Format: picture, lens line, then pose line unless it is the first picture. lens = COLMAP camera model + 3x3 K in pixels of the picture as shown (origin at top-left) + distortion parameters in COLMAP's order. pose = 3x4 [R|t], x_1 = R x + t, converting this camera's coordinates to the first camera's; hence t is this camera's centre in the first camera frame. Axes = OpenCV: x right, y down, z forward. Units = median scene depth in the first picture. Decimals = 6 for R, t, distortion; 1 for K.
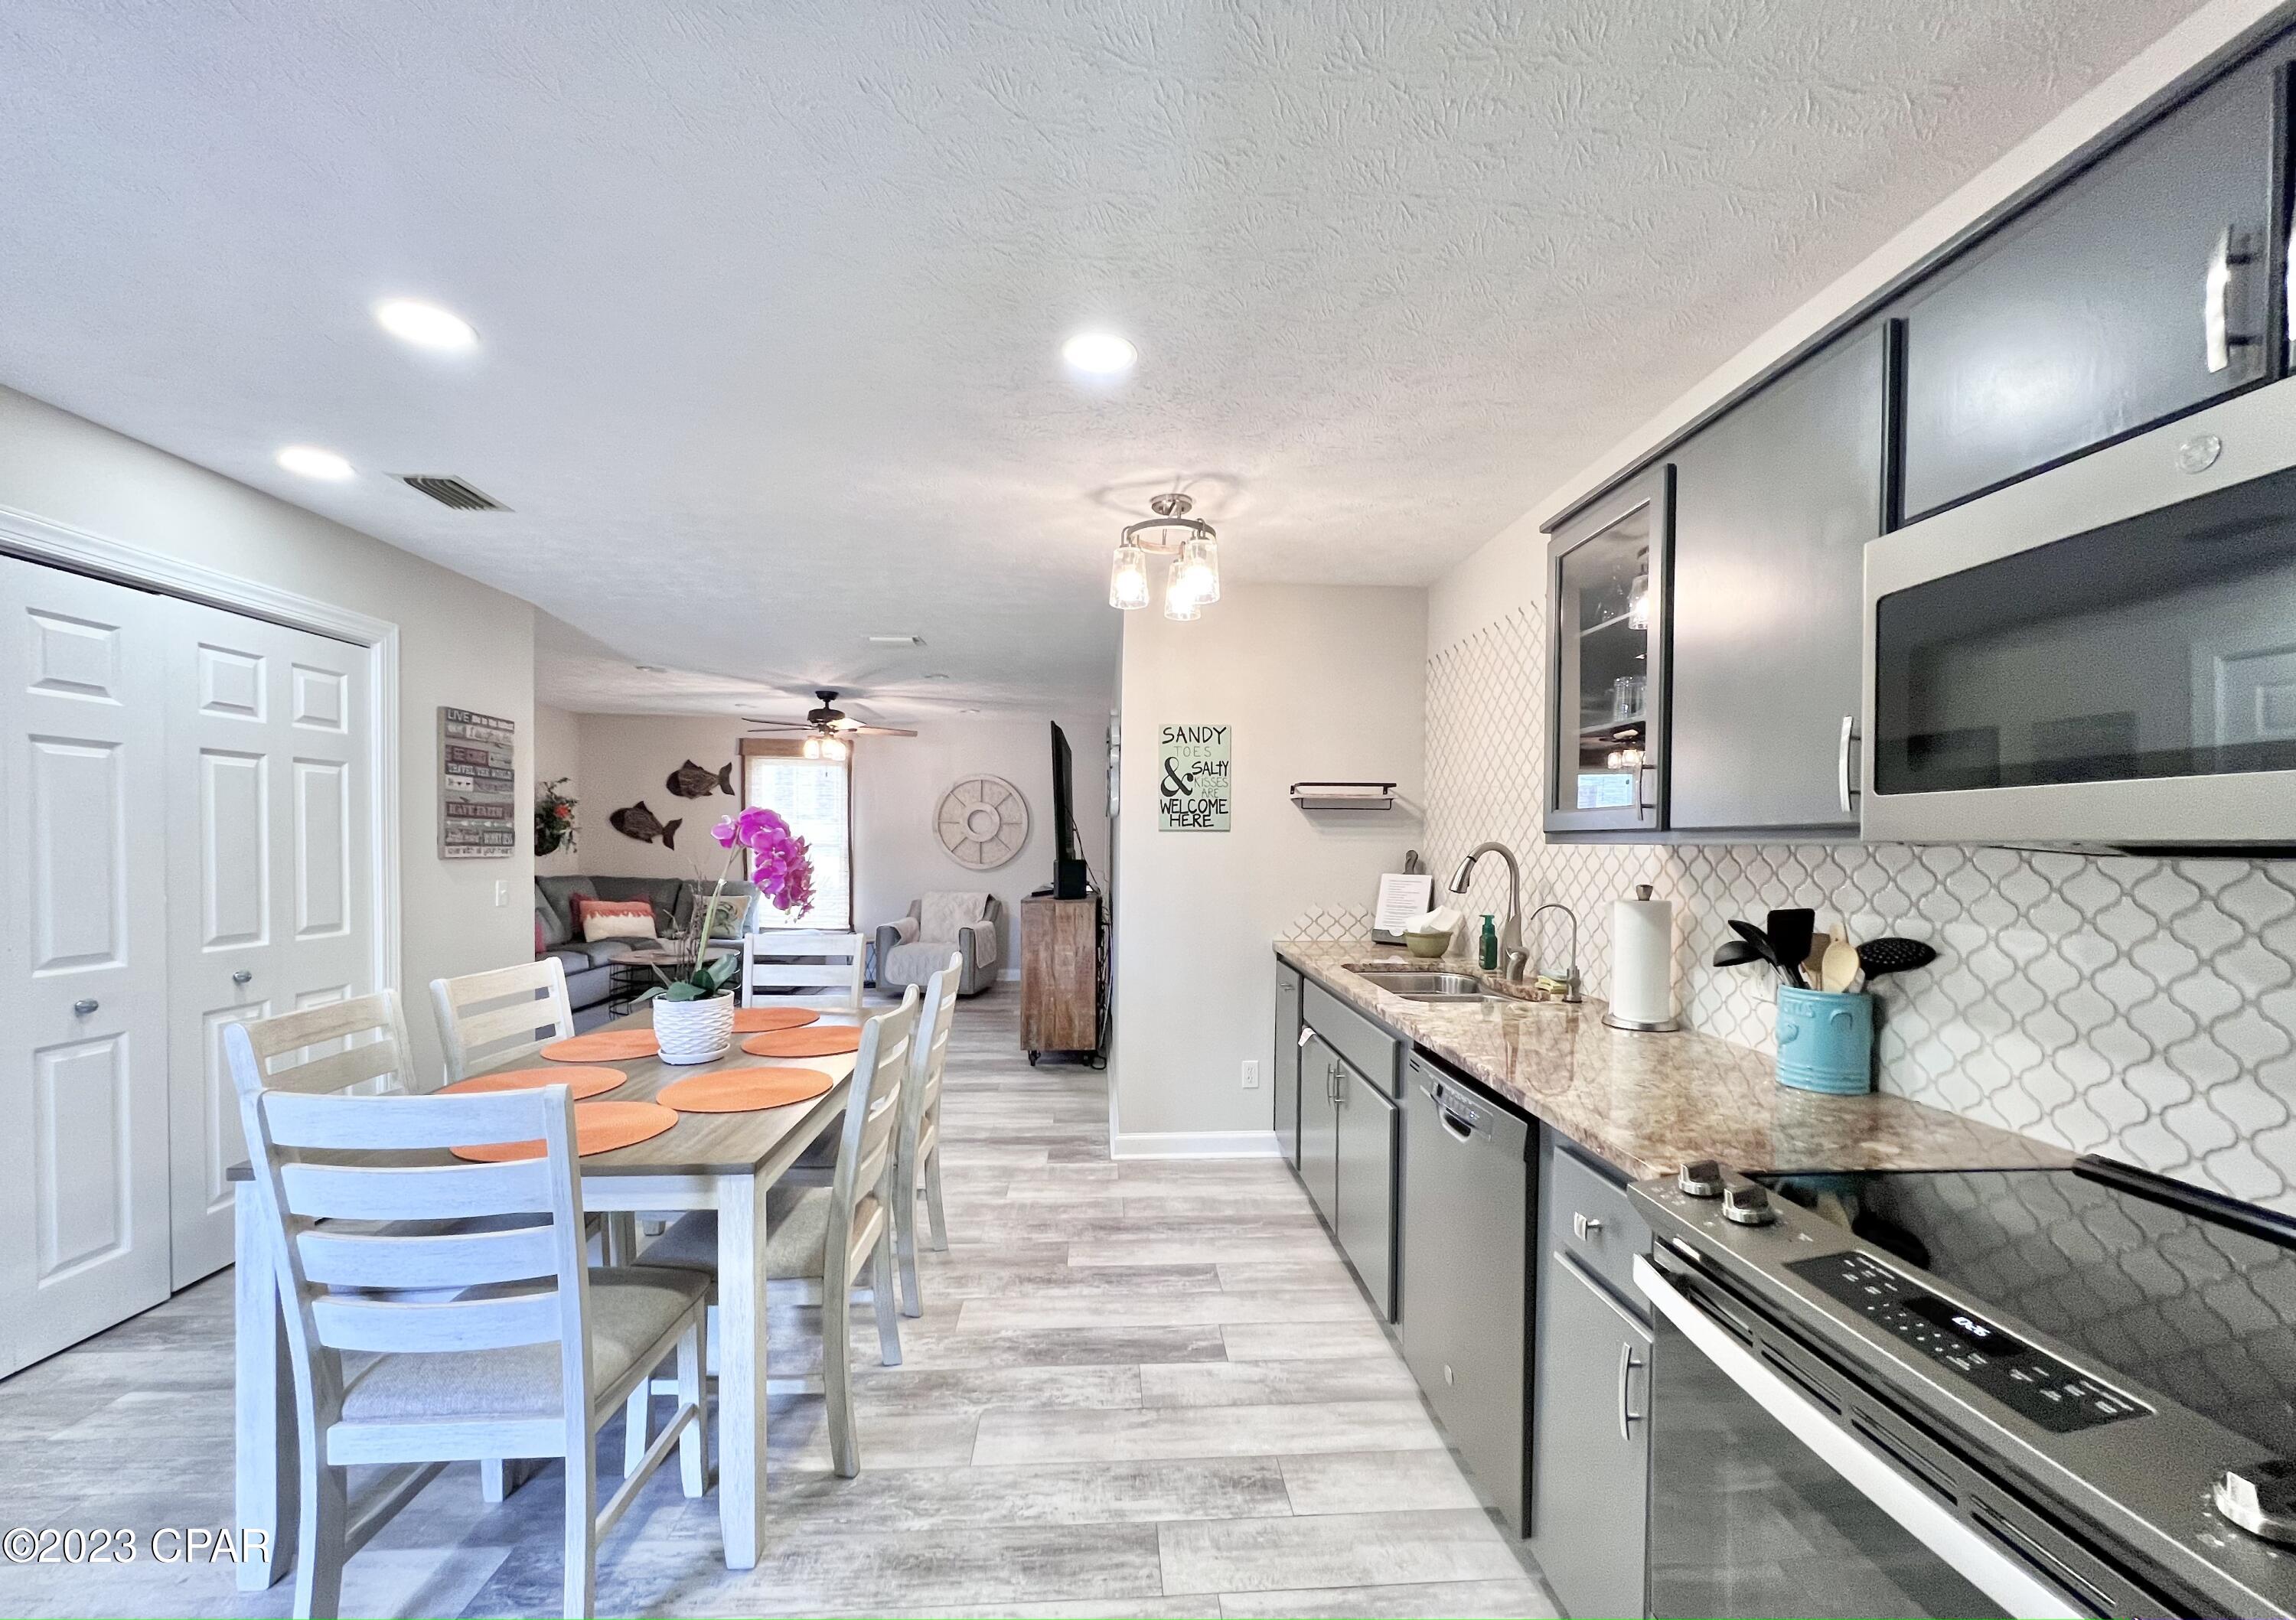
lens RADIAL K [[901.4, 0, 1173.2], [0, 901.4, 864.2], [0, 0, 1]] dist [-0.019424, 0.000162]
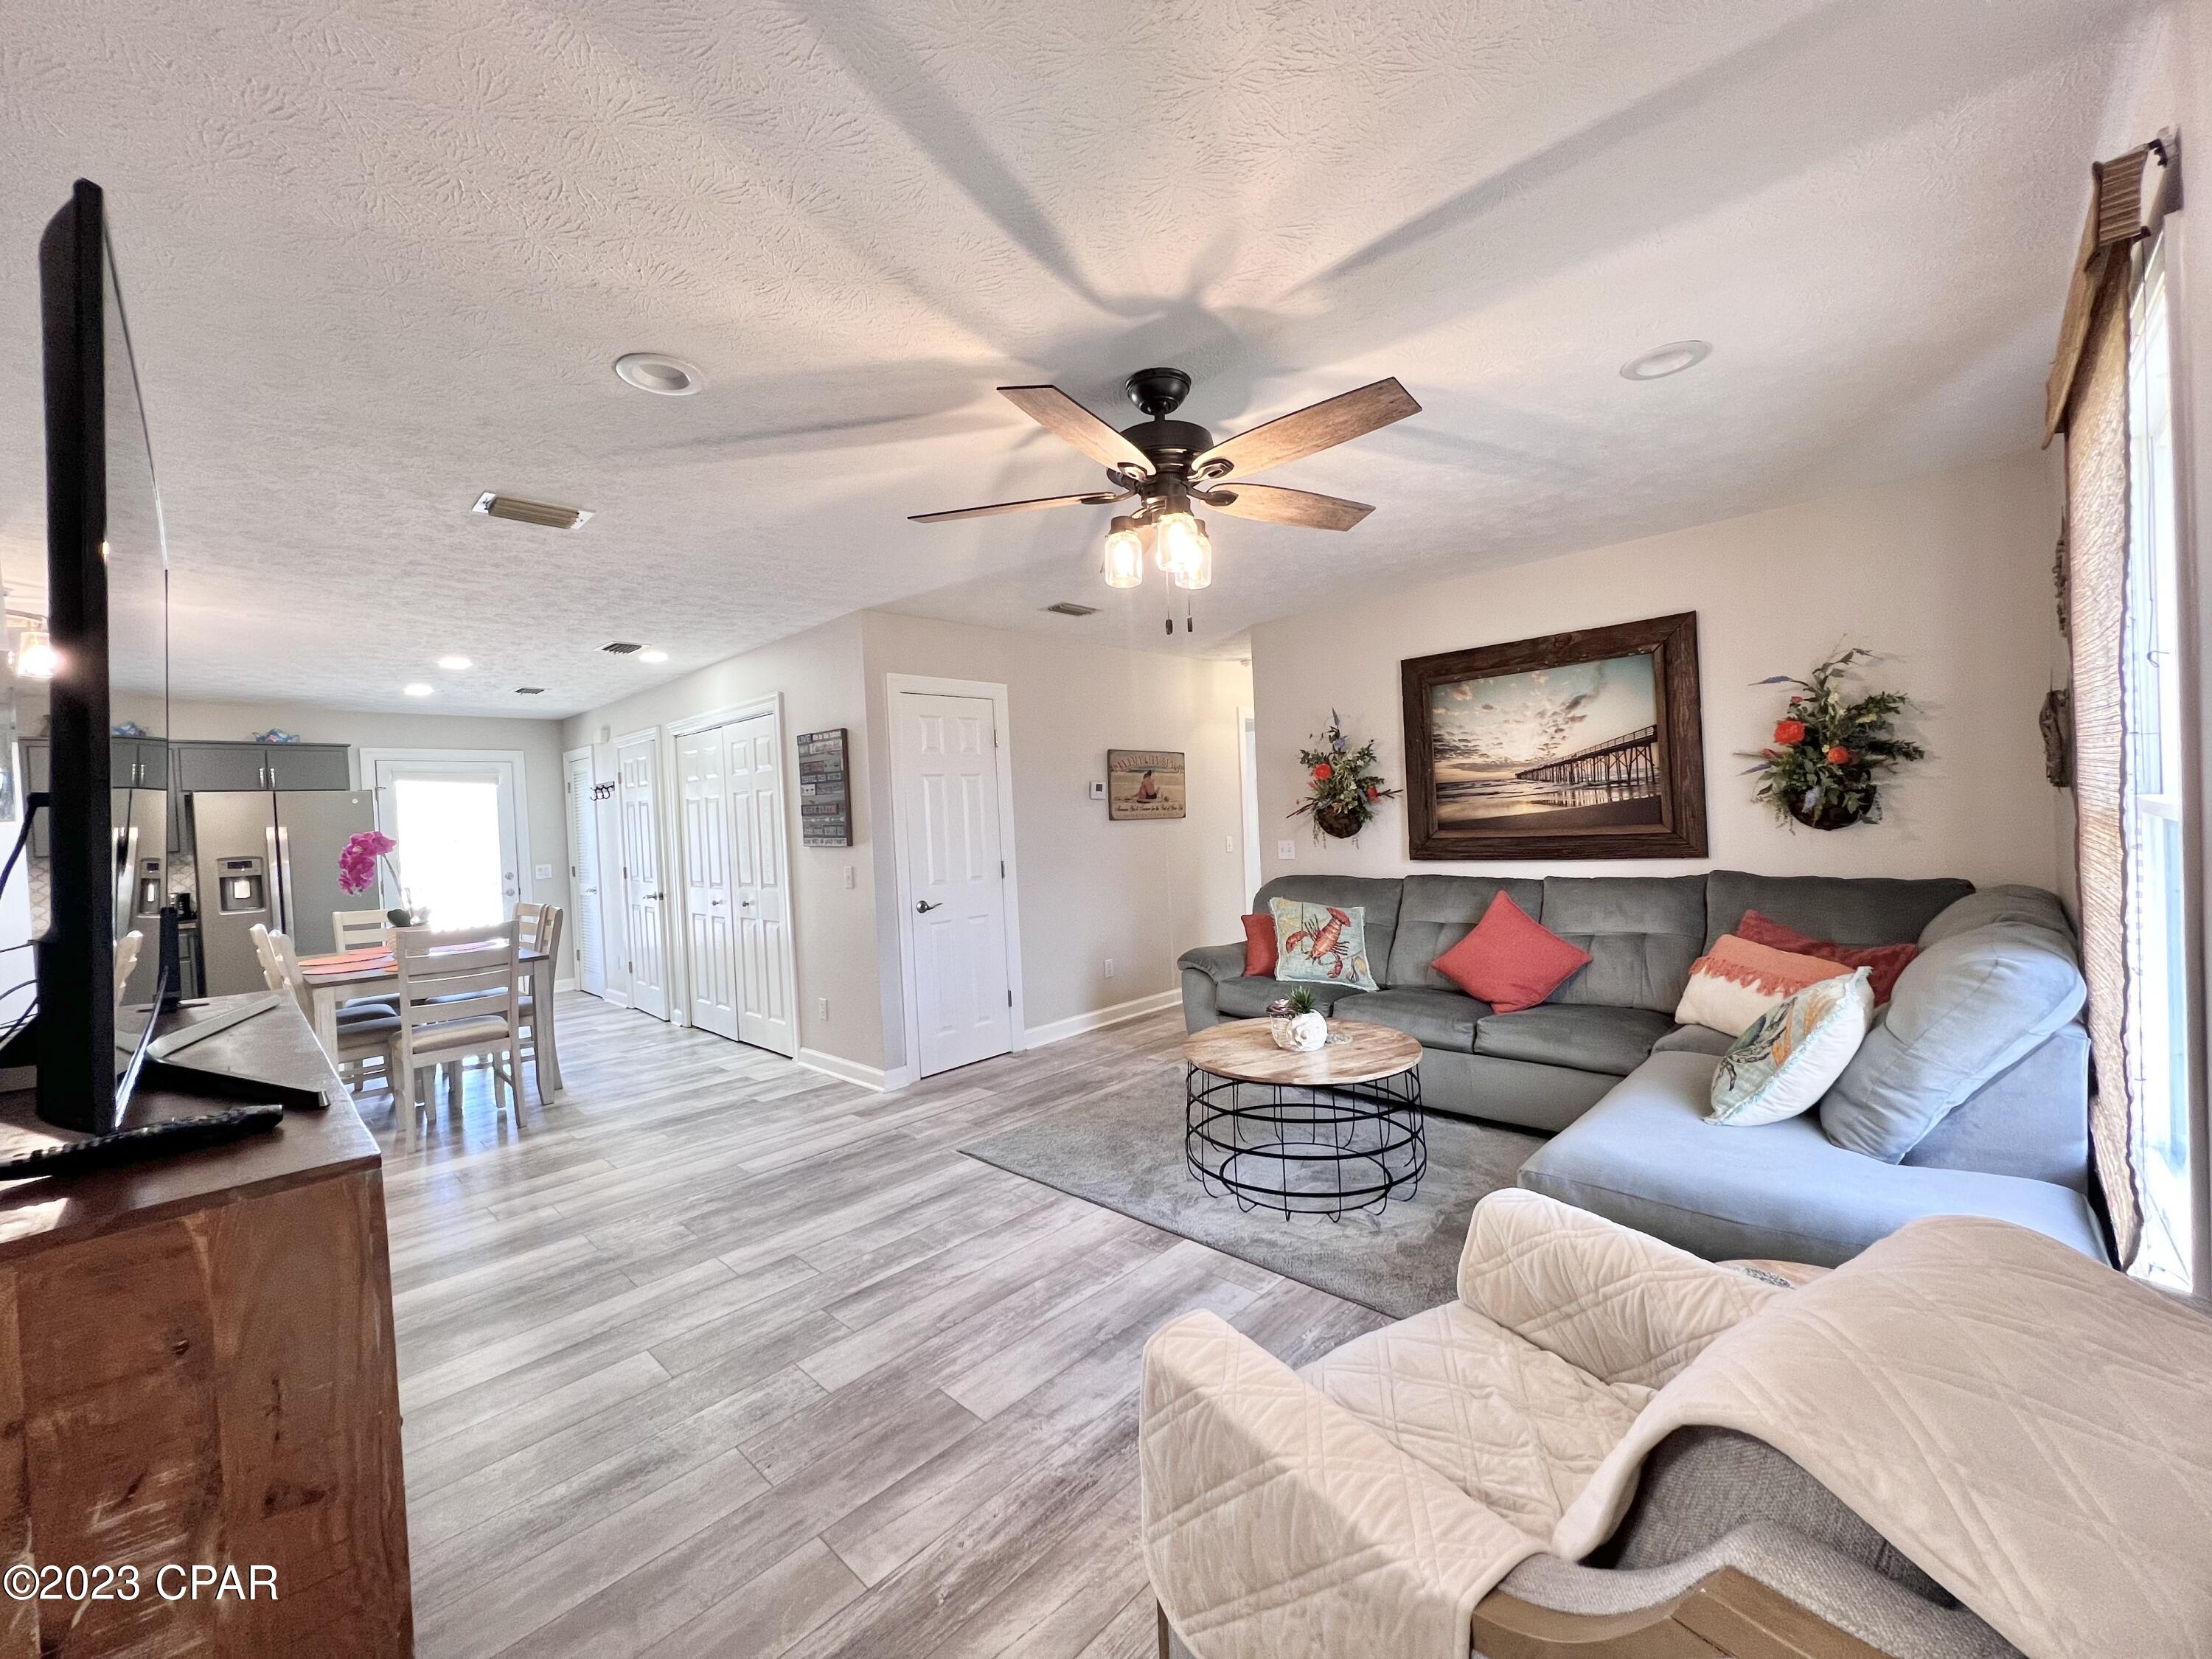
lens RADIAL K [[883.6, 0, 1110.0], [0, 883.6, 833.2], [0, 0, 1]] dist [-0.002198, 0.001019]
pose [[-0.751267, 0.038134, -0.658896, -0.263548], [0.019983, 0.999186, 0.035044, -0.061848], [0.659696, 0.013161, -0.751417, 2.192740]]
